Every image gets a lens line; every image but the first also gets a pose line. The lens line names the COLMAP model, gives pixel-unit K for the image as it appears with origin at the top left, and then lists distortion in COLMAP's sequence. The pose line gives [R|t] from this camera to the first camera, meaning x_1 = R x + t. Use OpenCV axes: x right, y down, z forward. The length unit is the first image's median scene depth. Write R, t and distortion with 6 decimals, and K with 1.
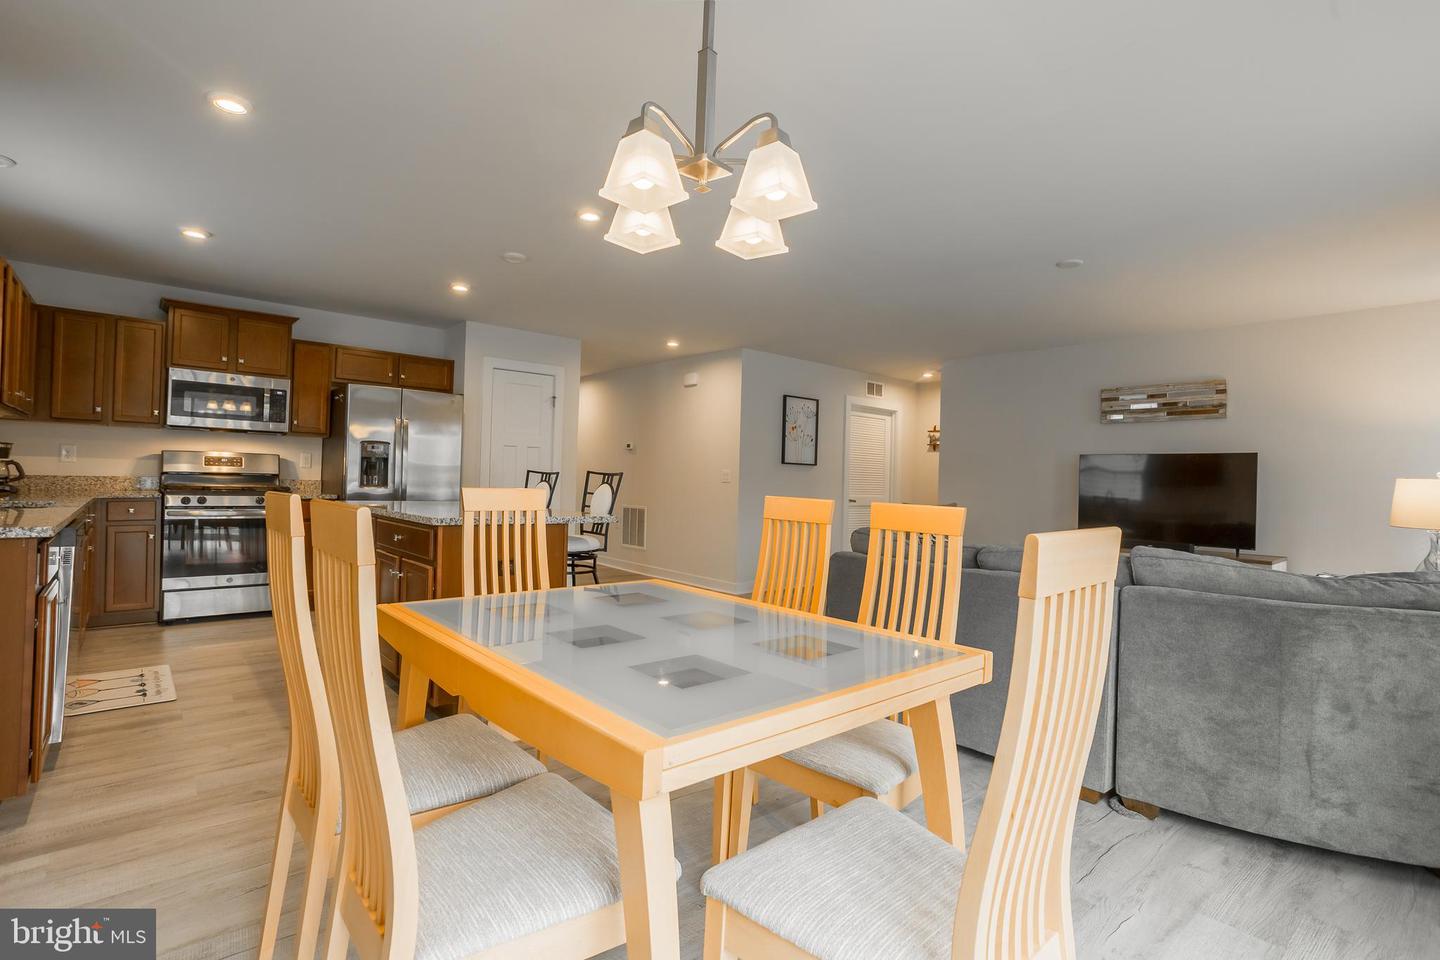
lens RADIAL K [[692.2, 0, 718.4], [0, 692.2, 482.4], [0, 0, 1]] dist [-0.046105, 0.025871]
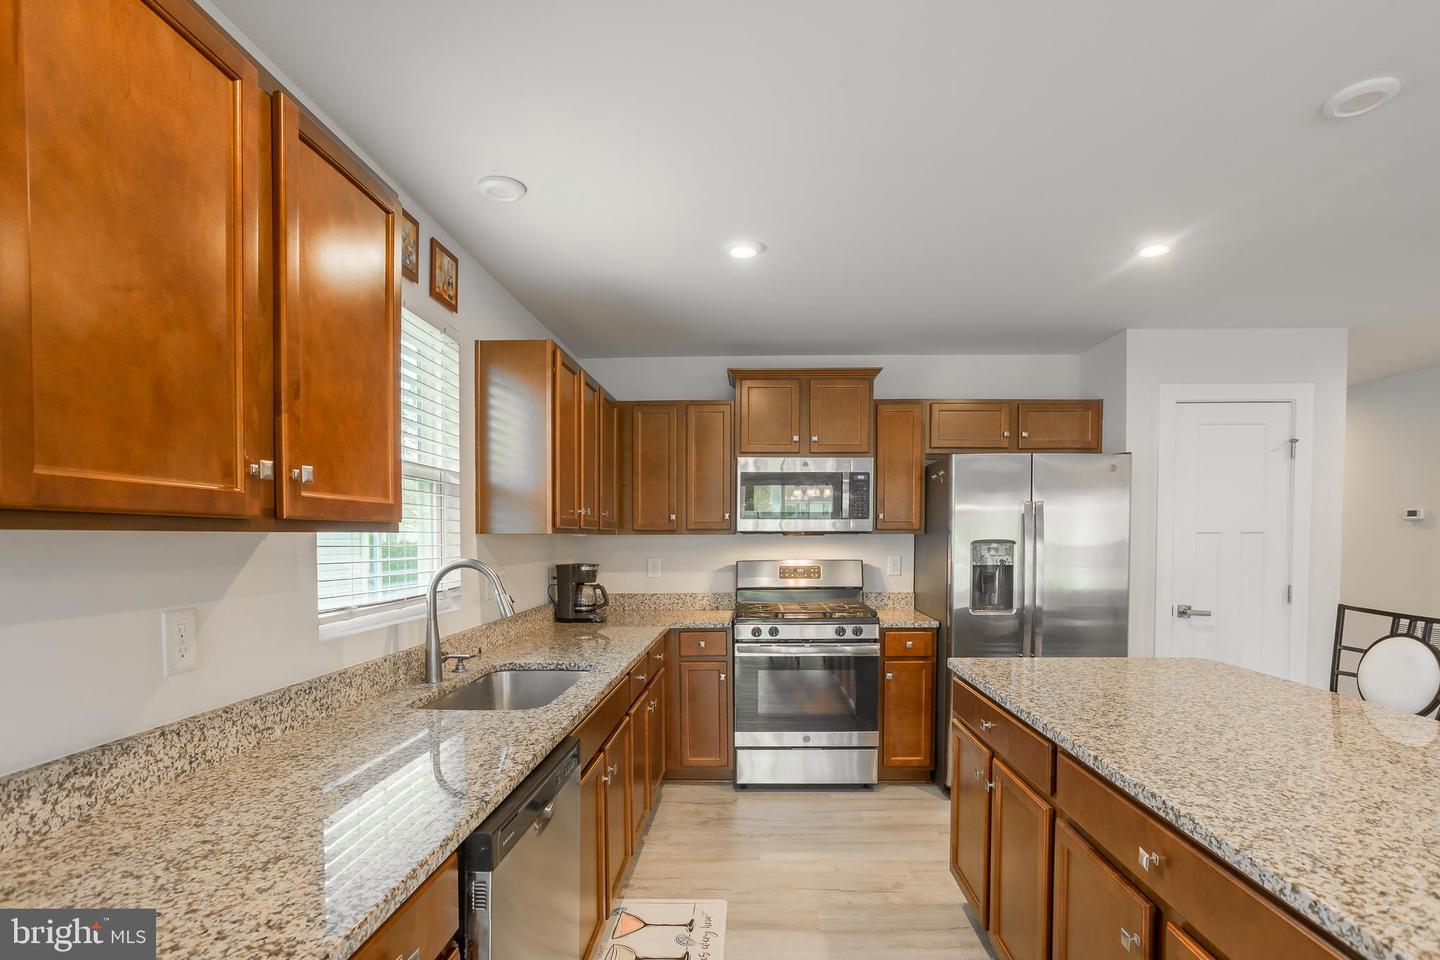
lens RADIAL K [[710.6, 0, 744.8], [0, 710.6, 554.8], [0, 0, 1]] dist [-0.002137, -0.000139]
pose [[0.741576, -0.012032, -0.670761, -0.249807], [0.022272, 0.999730, 0.006691, -0.061135], [0.670499, -0.019902, 0.741643, 0.386824]]
